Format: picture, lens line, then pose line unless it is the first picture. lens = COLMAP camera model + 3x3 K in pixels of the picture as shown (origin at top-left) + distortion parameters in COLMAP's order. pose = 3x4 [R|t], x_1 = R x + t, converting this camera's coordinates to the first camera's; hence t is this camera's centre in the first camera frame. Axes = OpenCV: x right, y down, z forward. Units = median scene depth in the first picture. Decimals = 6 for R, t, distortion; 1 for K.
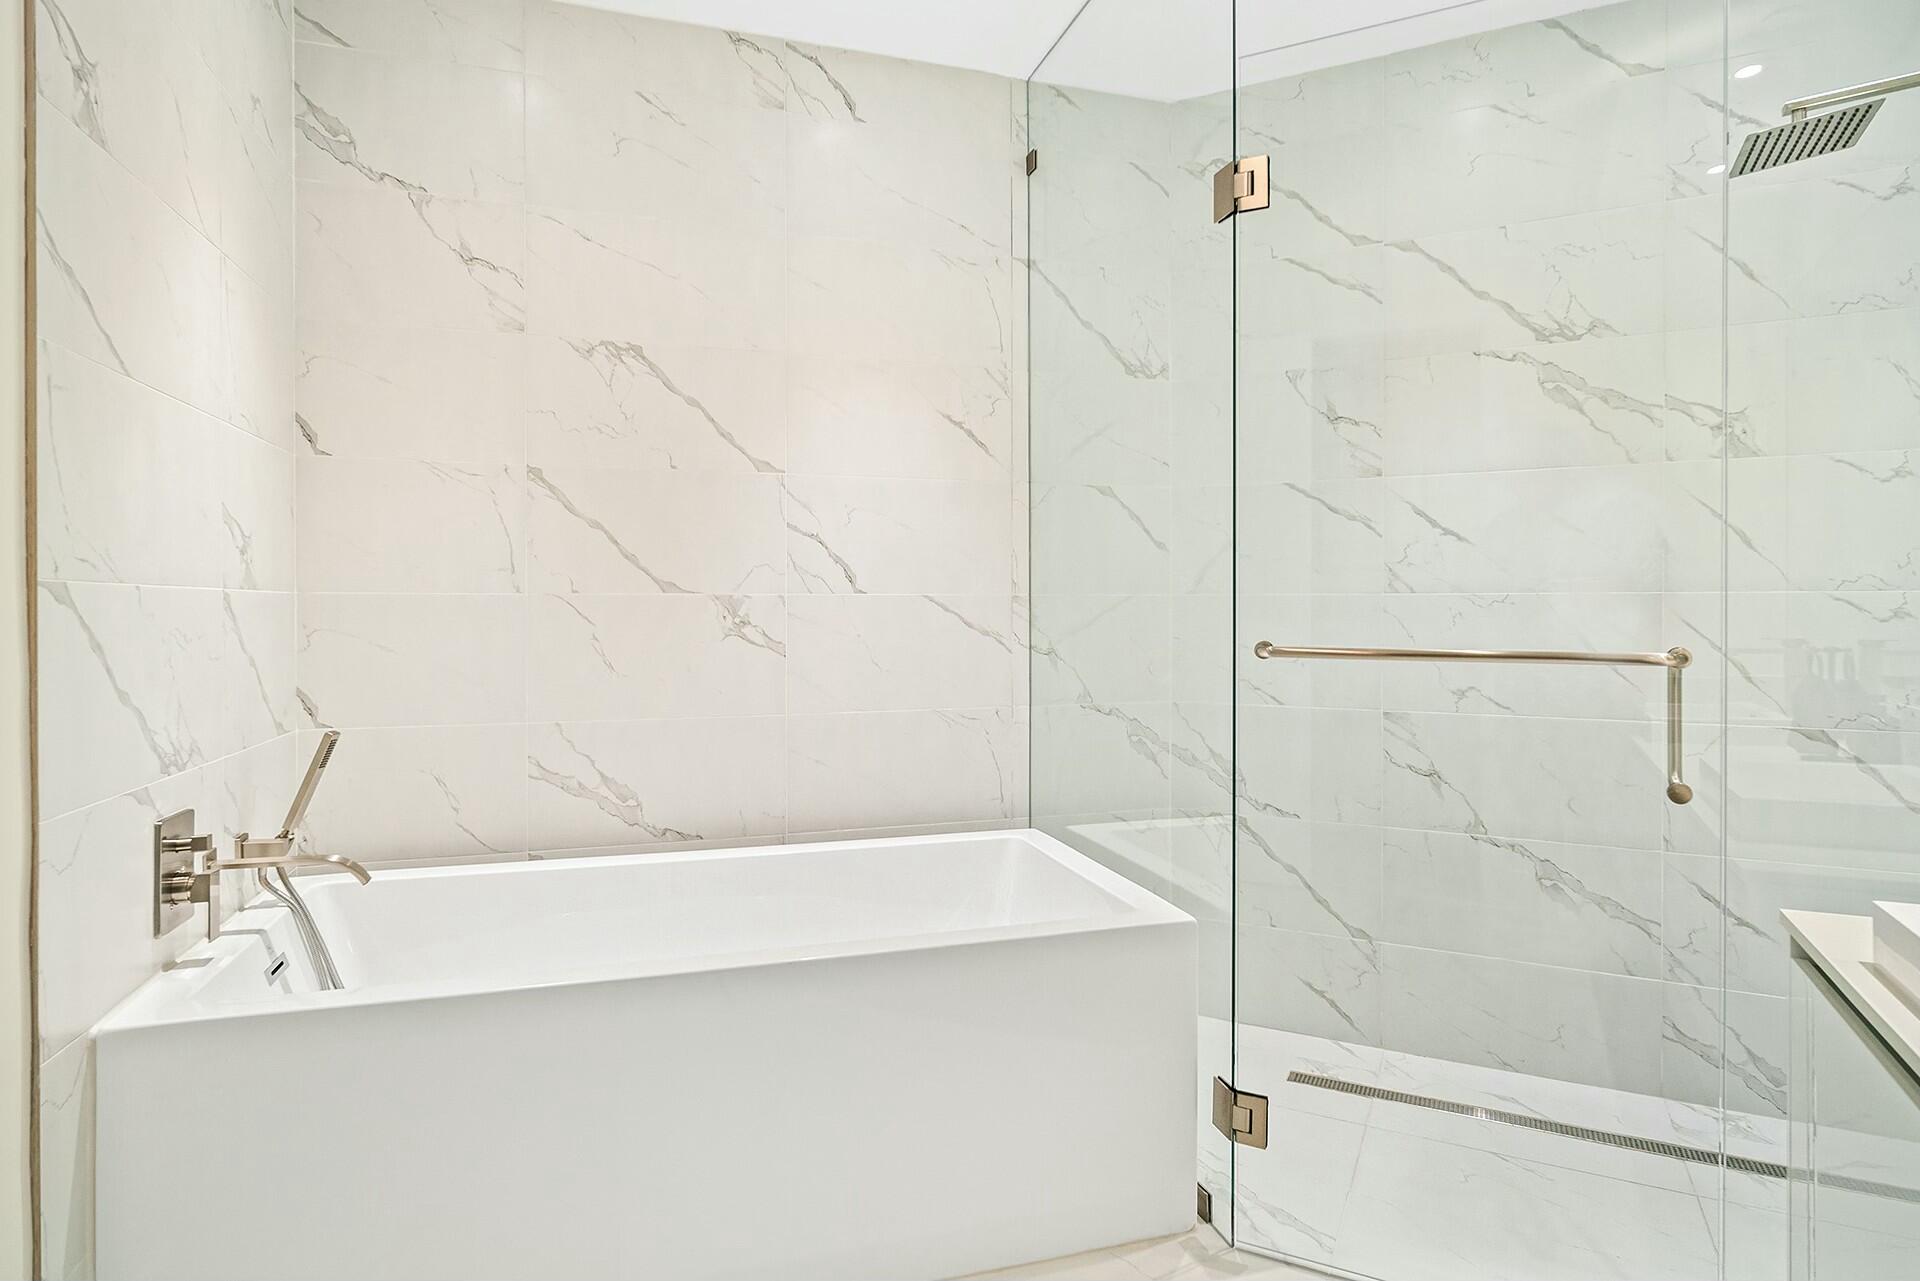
lens RADIAL K [[1041.4, 0, 959.2], [0, 1041.4, 613.5], [0, 0, 1]] dist [0.001845, -0.000294]
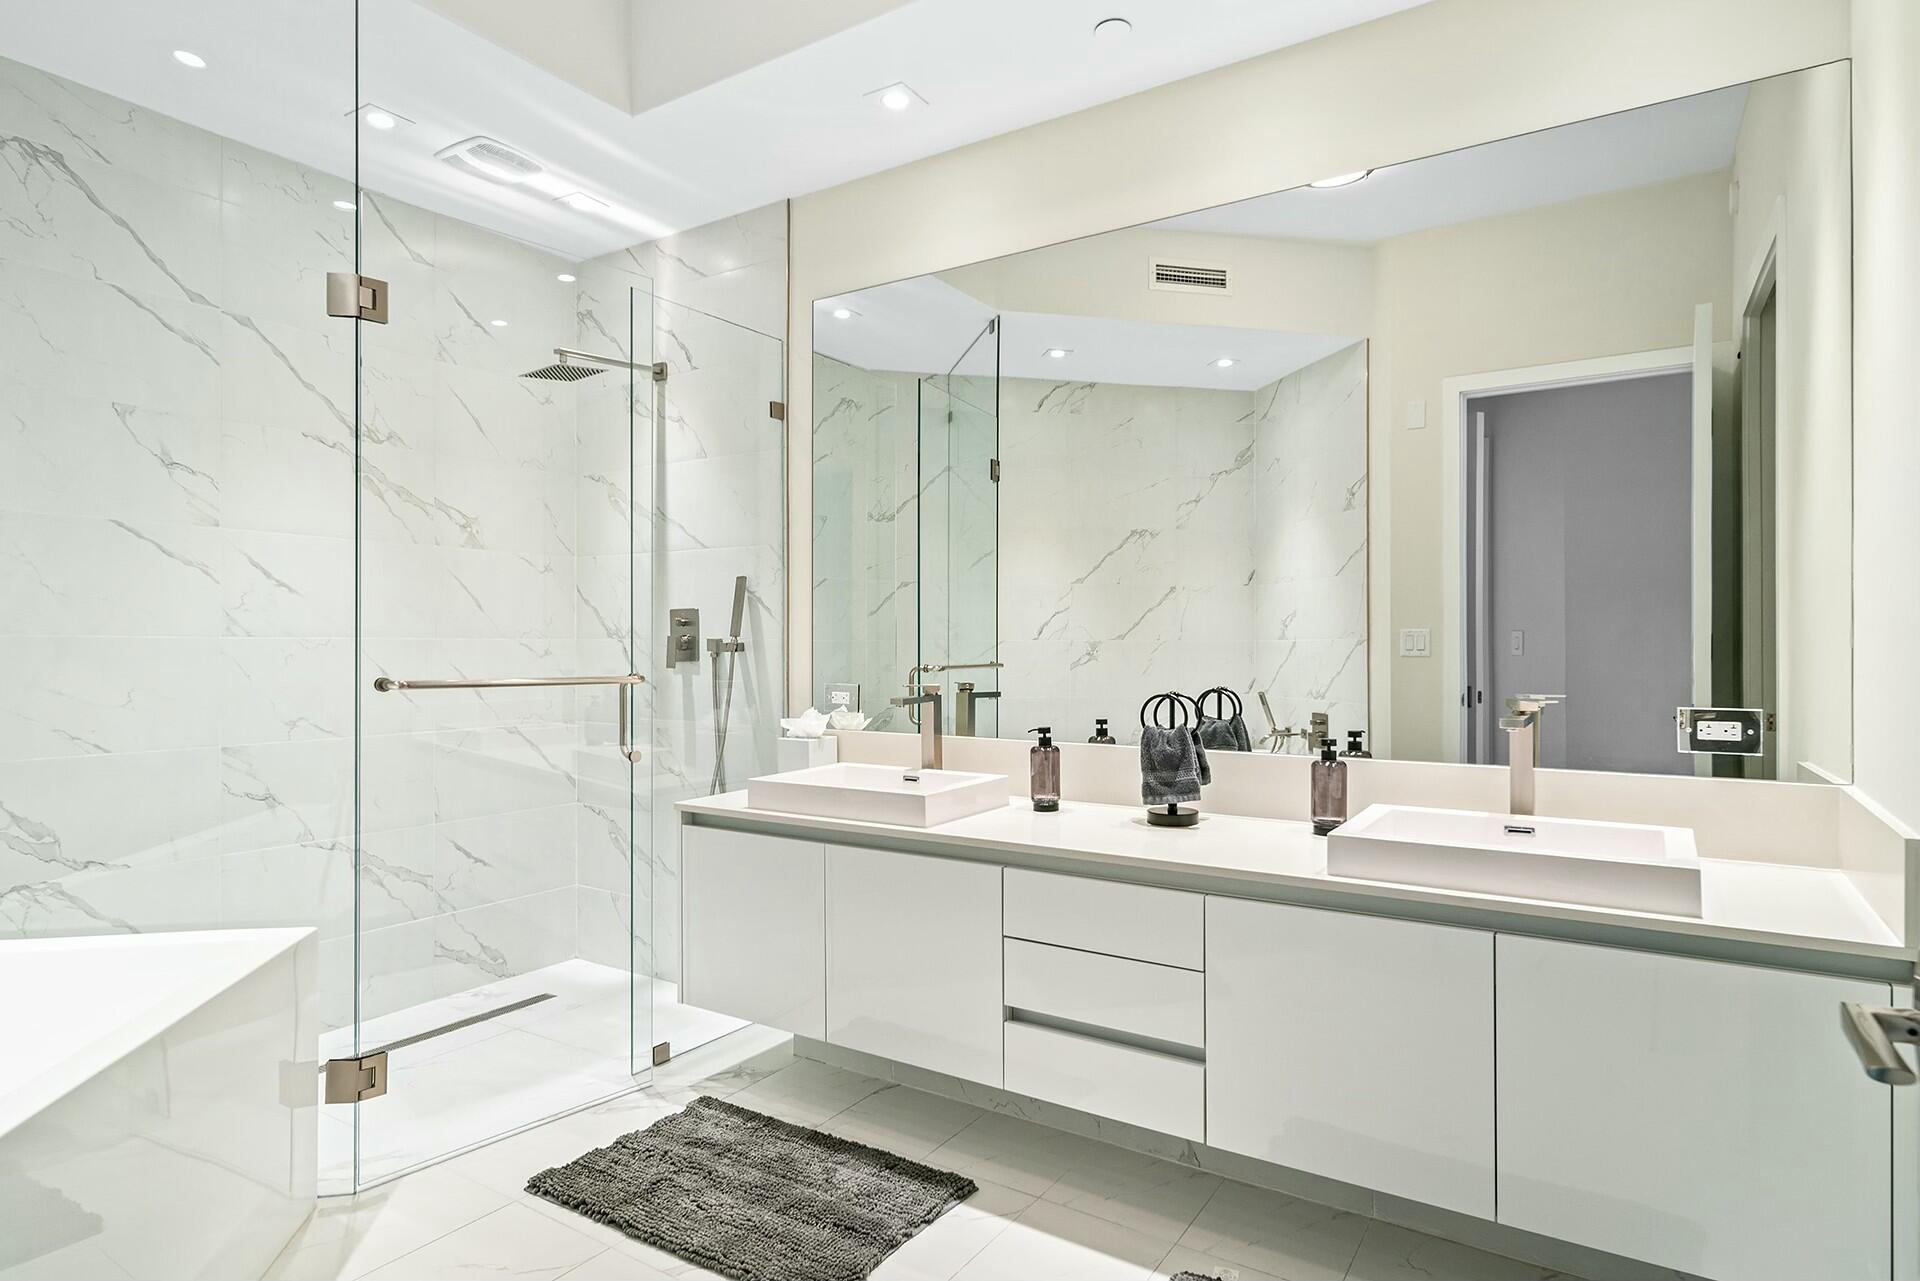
lens RADIAL K [[1053.6, 0, 960.6], [0, 1053.6, 647.1], [0, 0, 1]] dist [0.000117, -0.000101]
pose [[0.103302, -0.000438, 0.994650, -0.599075], [0.006627, 0.999978, -0.000248, -0.003336], [-0.994628, 0.006617, 0.103302, 0.135935]]
